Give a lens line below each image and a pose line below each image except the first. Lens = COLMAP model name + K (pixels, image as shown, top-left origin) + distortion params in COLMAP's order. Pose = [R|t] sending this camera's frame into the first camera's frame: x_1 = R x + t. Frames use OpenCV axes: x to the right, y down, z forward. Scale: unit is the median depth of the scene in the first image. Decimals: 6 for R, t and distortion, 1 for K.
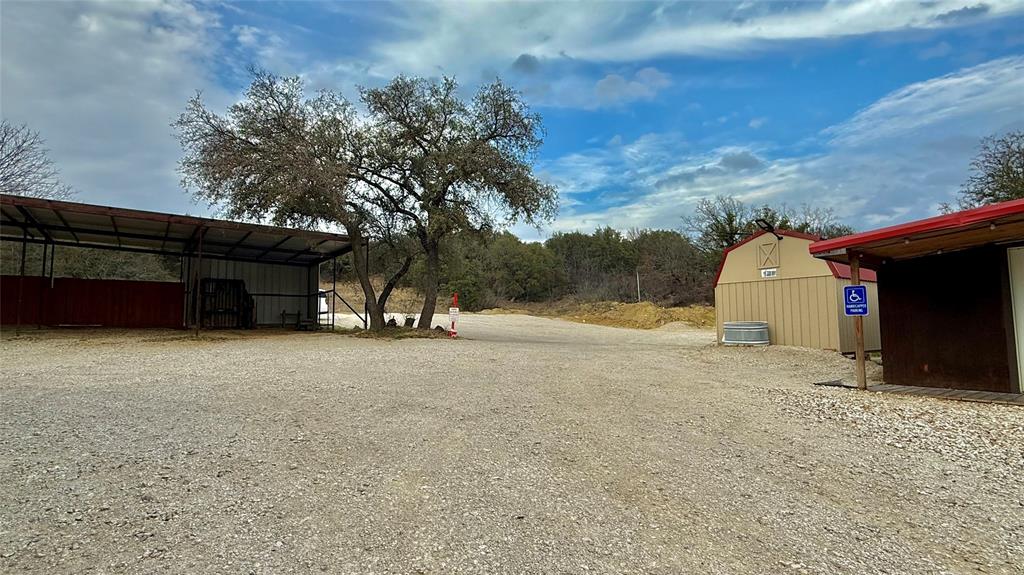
lens RADIAL K [[486.9, 0, 507.2], [0, 486.9, 285.0], [0, 0, 1]] dist [-0.021612, 0.004244]
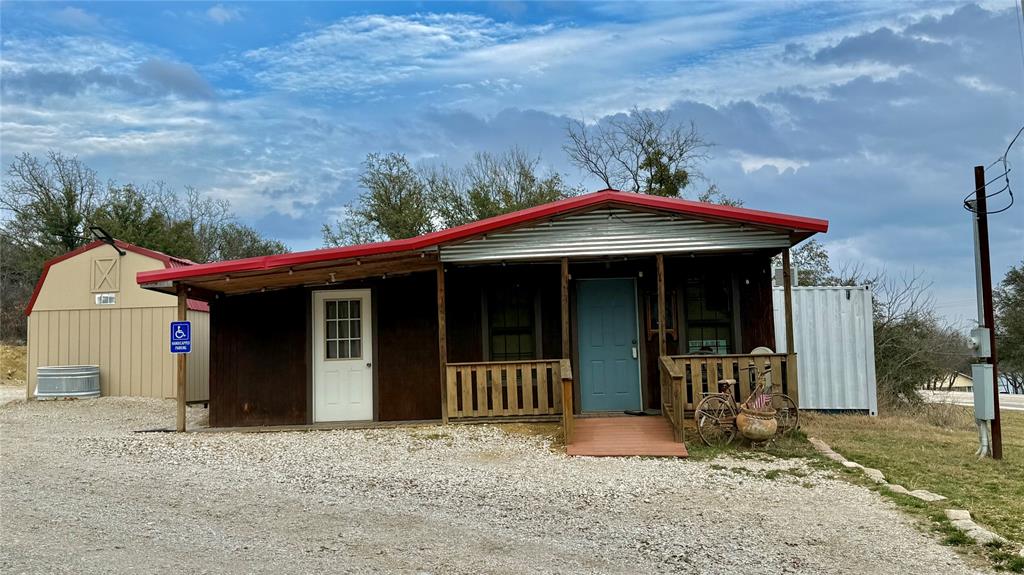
lens RADIAL K [[938.3, 0, 521.3], [0, 938.3, 296.1], [0, 0, 1]] dist [0.032335, 0.000000]
pose [[0.642198, 0.050645, 0.764864, -0.139824], [-0.041562, 0.998648, -0.031228, -0.009687], [-0.765411, -0.011735, 0.643435, -0.374259]]
